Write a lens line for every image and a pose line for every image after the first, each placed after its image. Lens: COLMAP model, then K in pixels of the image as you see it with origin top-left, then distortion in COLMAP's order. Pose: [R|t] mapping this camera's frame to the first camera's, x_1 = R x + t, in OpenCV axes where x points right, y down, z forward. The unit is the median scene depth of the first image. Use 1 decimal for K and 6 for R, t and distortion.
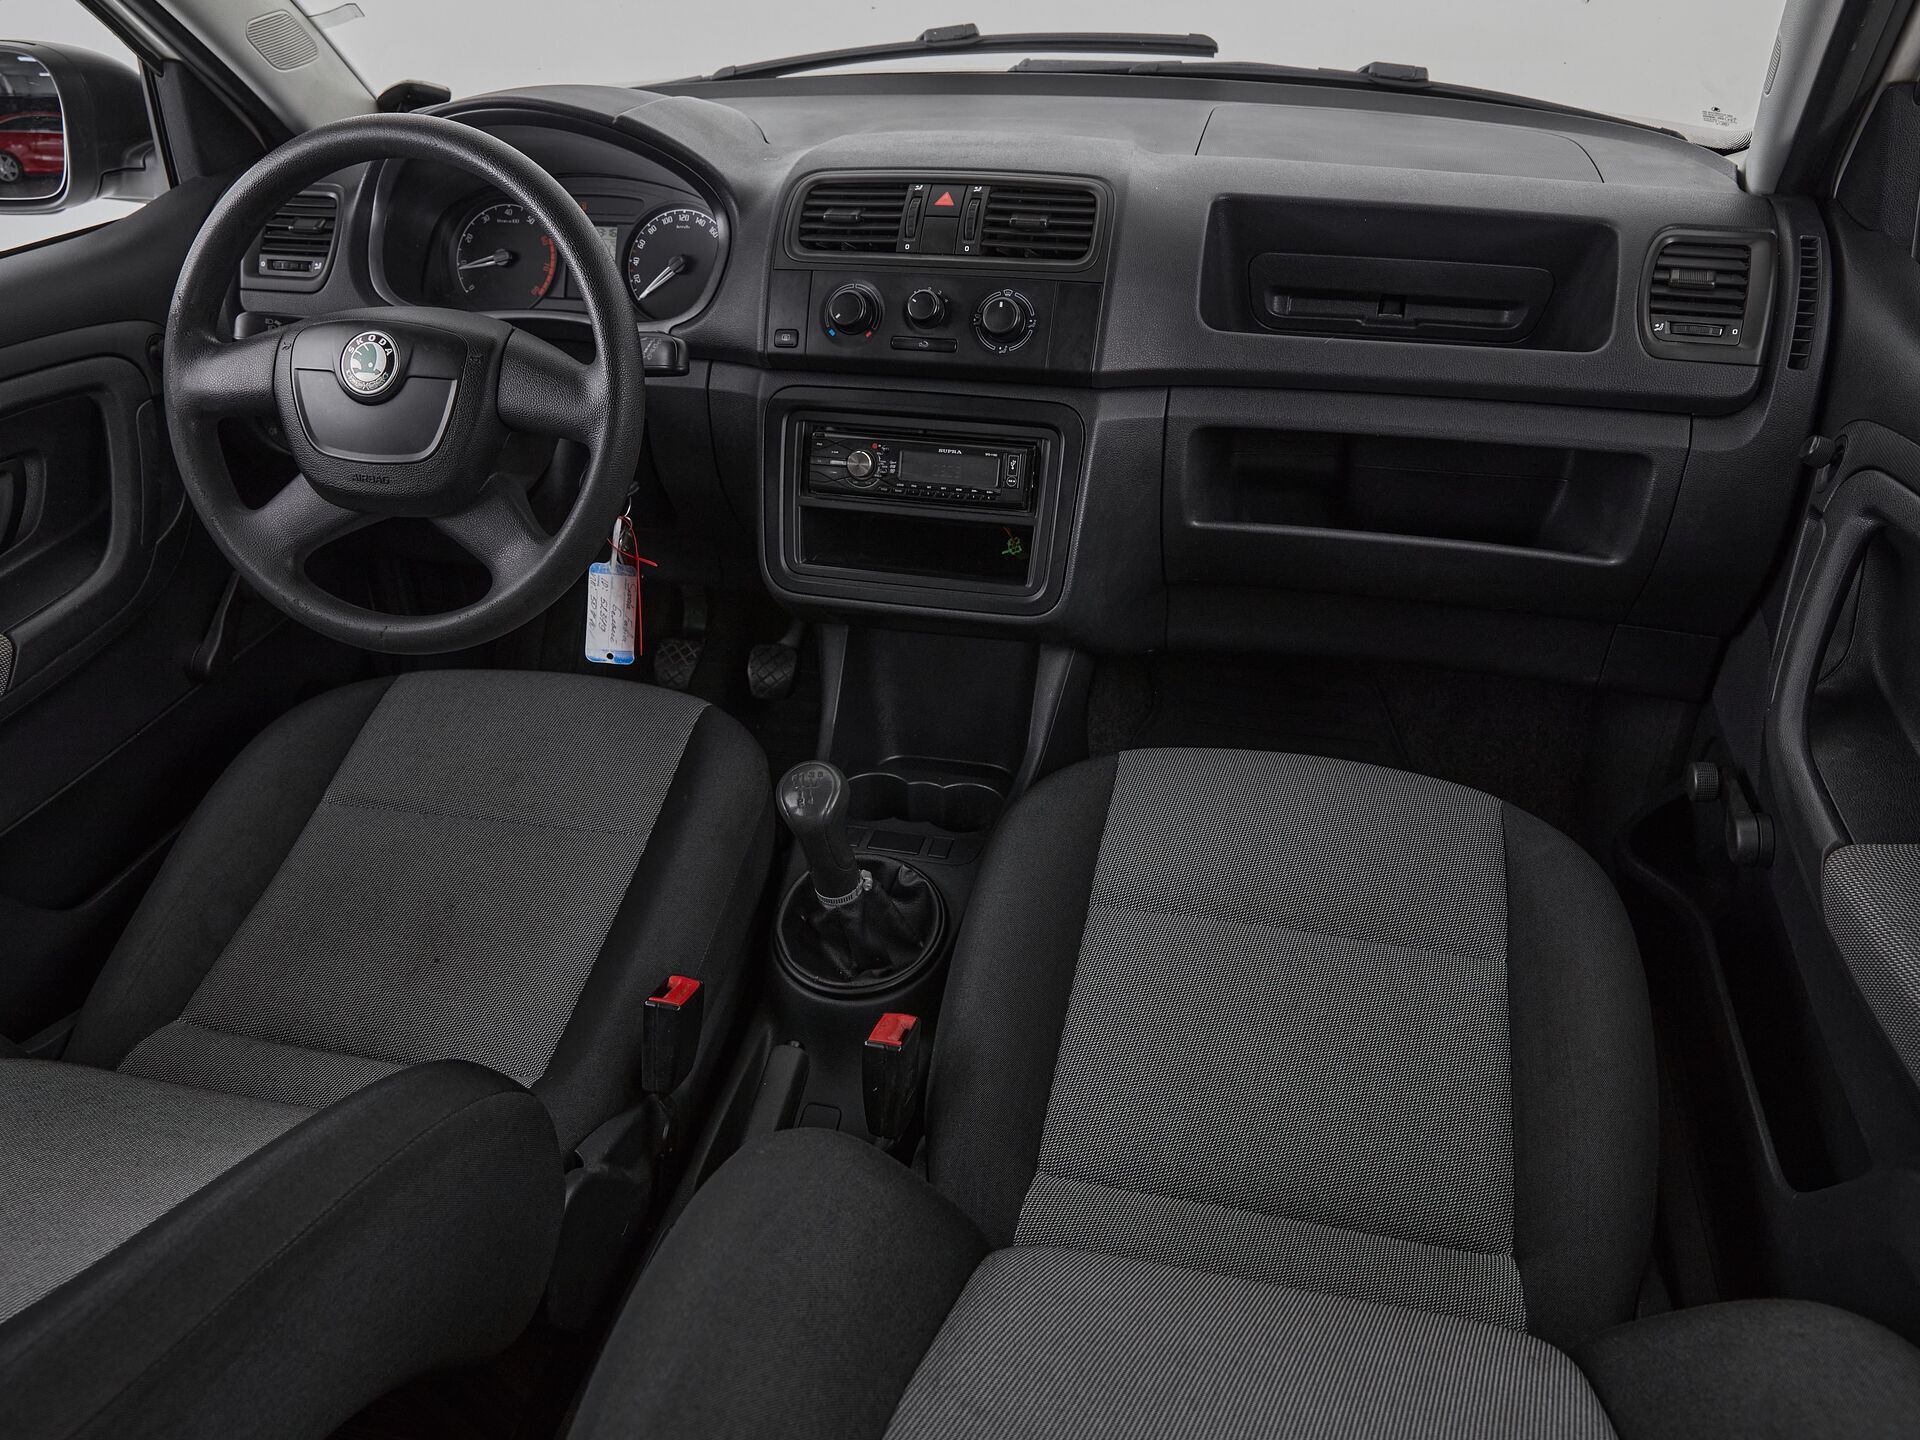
lens RADIAL K [[1456.3, 0, 953.9], [0, 1456.3, 721.9], [0, 0, 1]] dist [-0.010651, 0.001177]
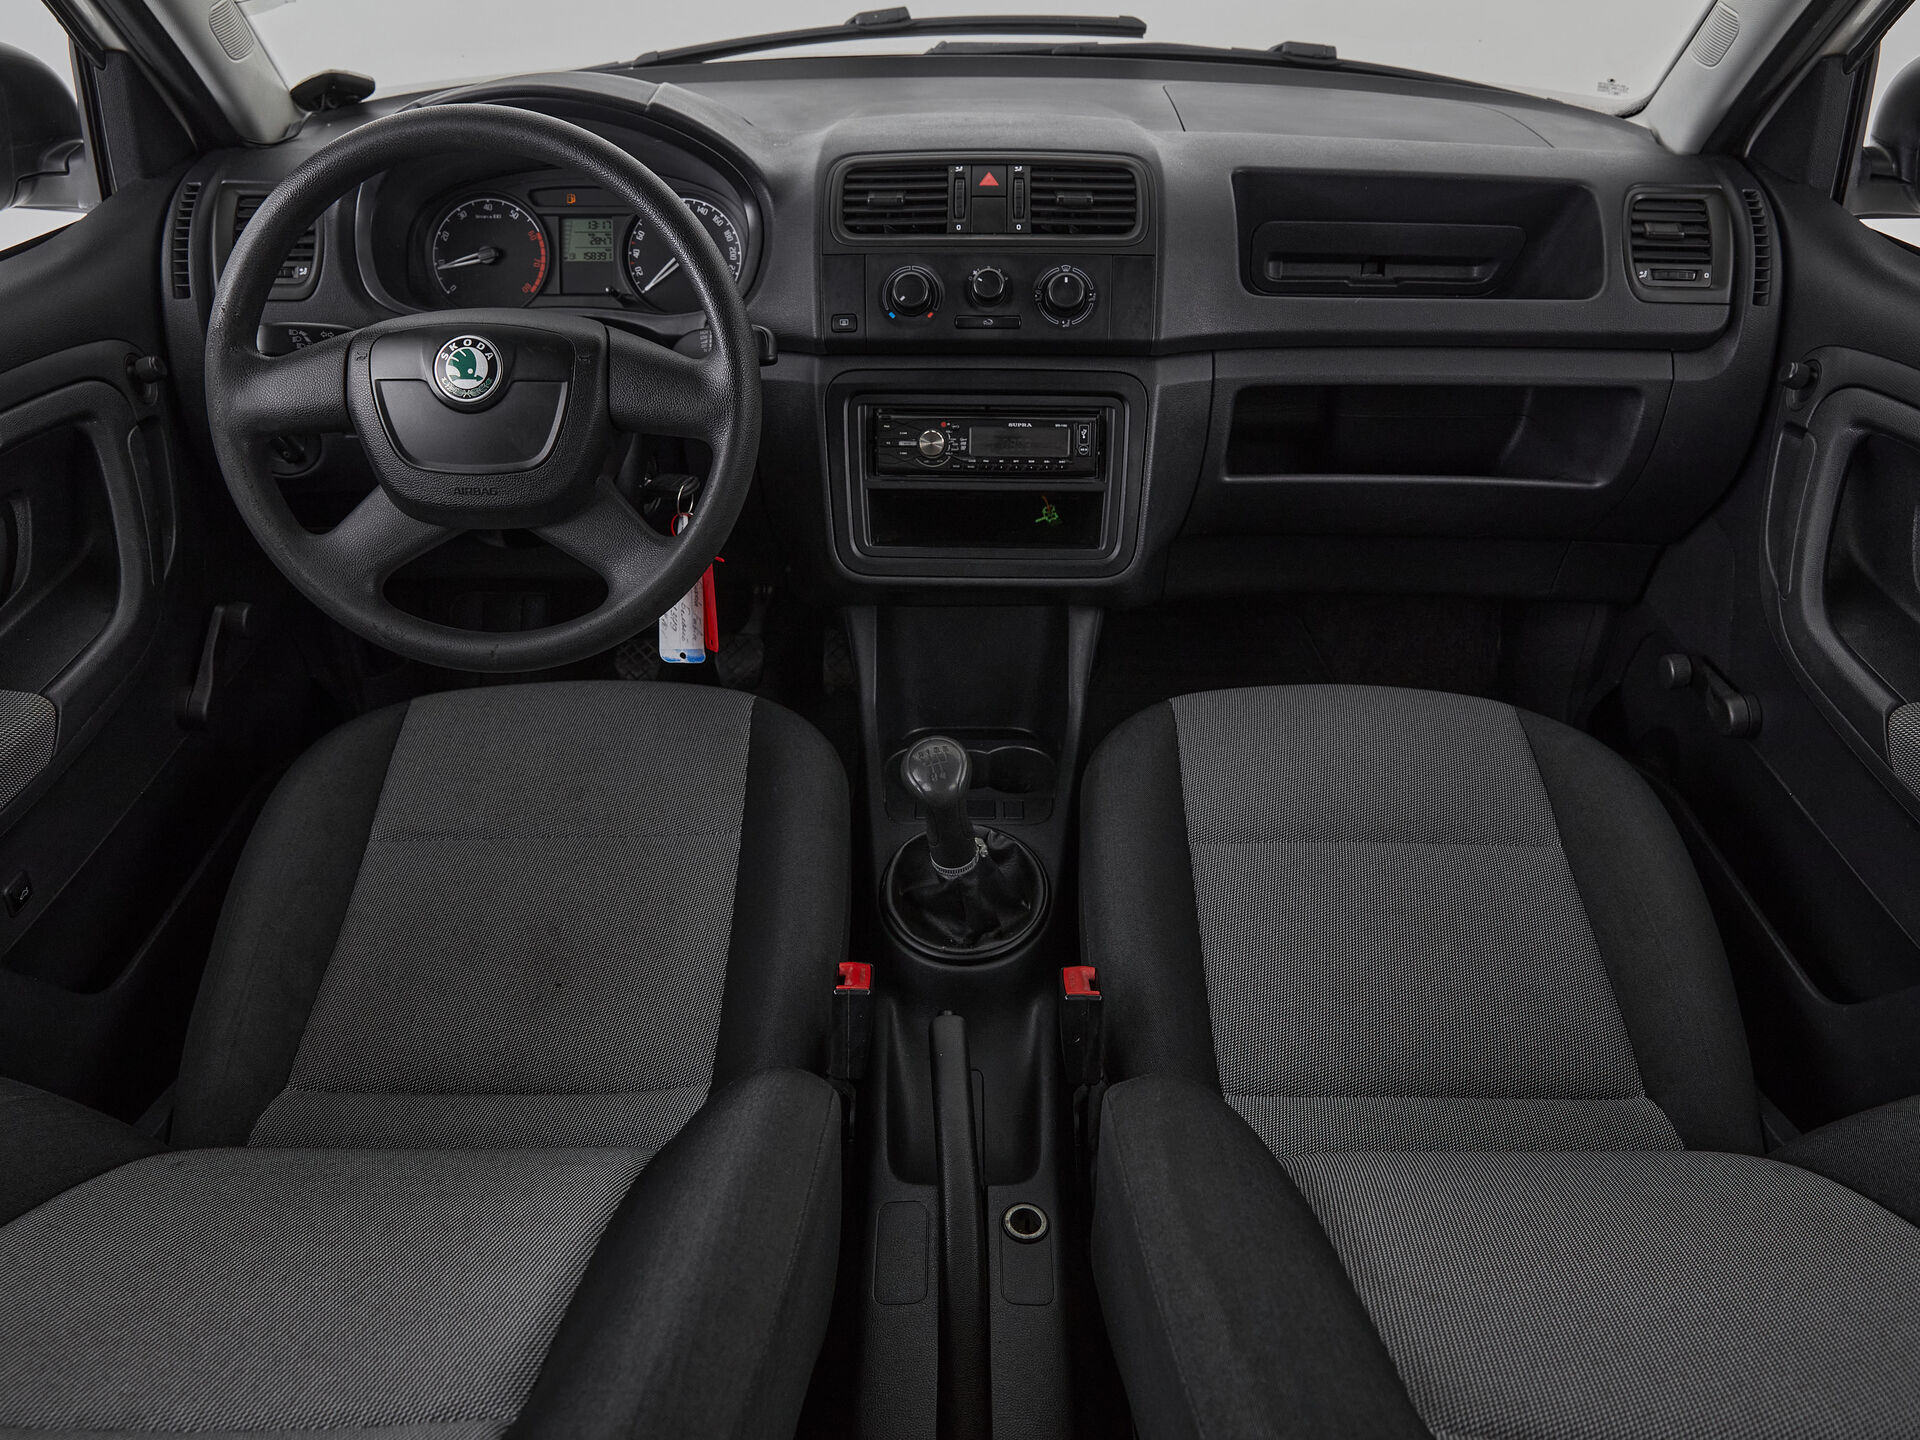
lens RADIAL K [[1422.0, 0, 960.0], [0, 1422.0, 720.0], [0, 0, 1]] dist [-0.007899, -0.002859]
pose [[0.972790, -0.106835, 0.205589, -0.269723], [0.103117, 0.994254, 0.028747, -0.010963], [-0.207479, -0.006765, 0.978216, 0.020723]]
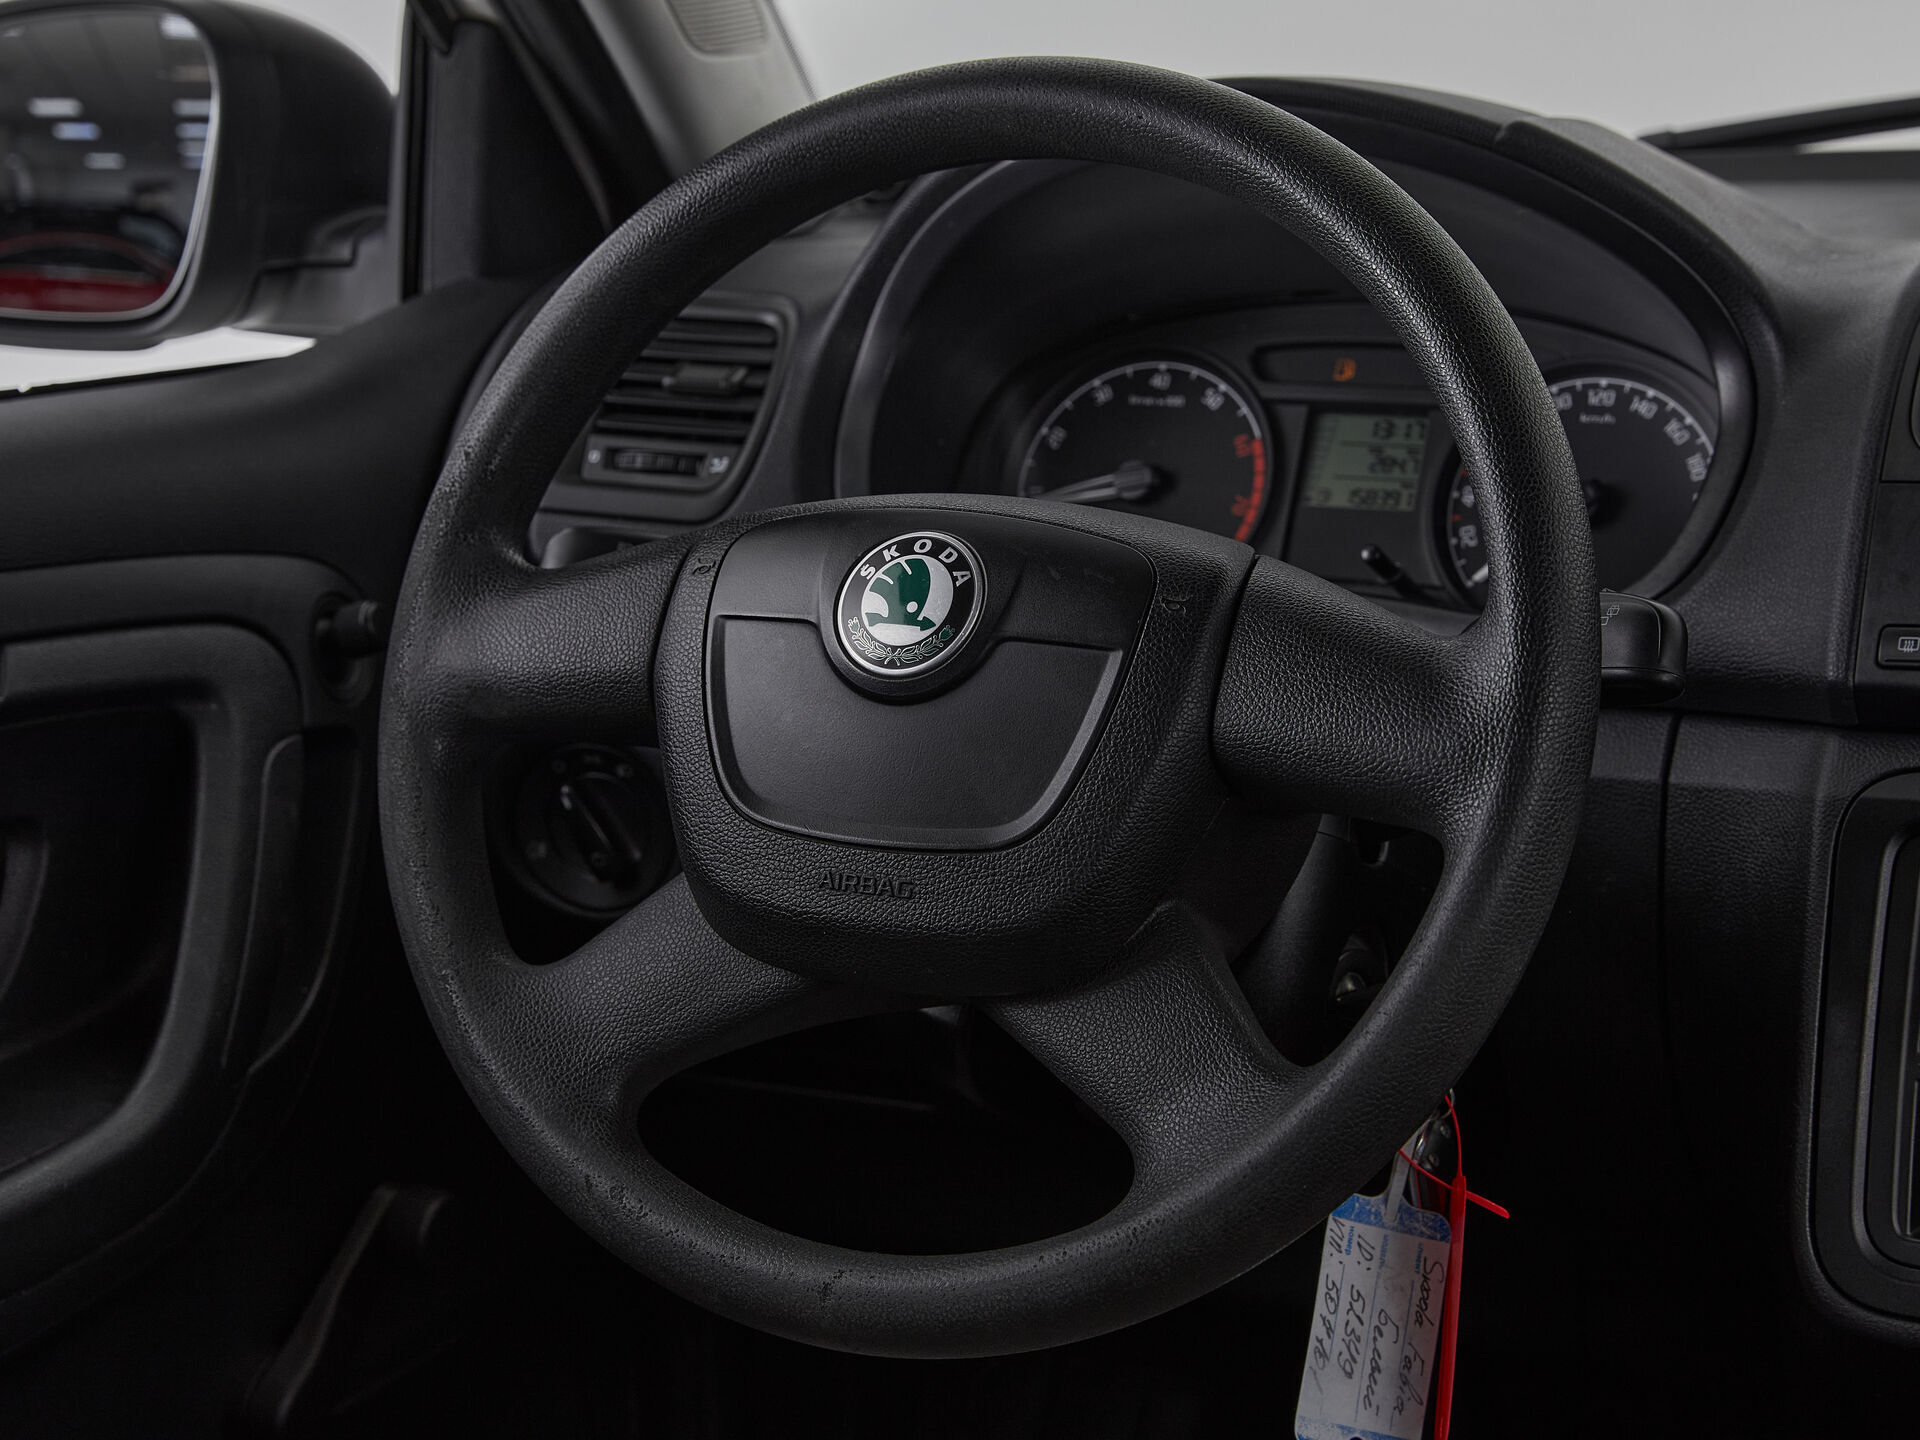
lens RADIAL K [[3701.2, 0, 960.0], [0, 3701.2, 756.8], [0, 0, 1]] dist [-0.072205, -0.195972]
pose [[0.972345, 0.051533, -0.227793, -0.136487], [-0.123071, 0.942002, -0.312226, 0.096933], [0.198492, 0.331626, 0.922293, 0.067402]]
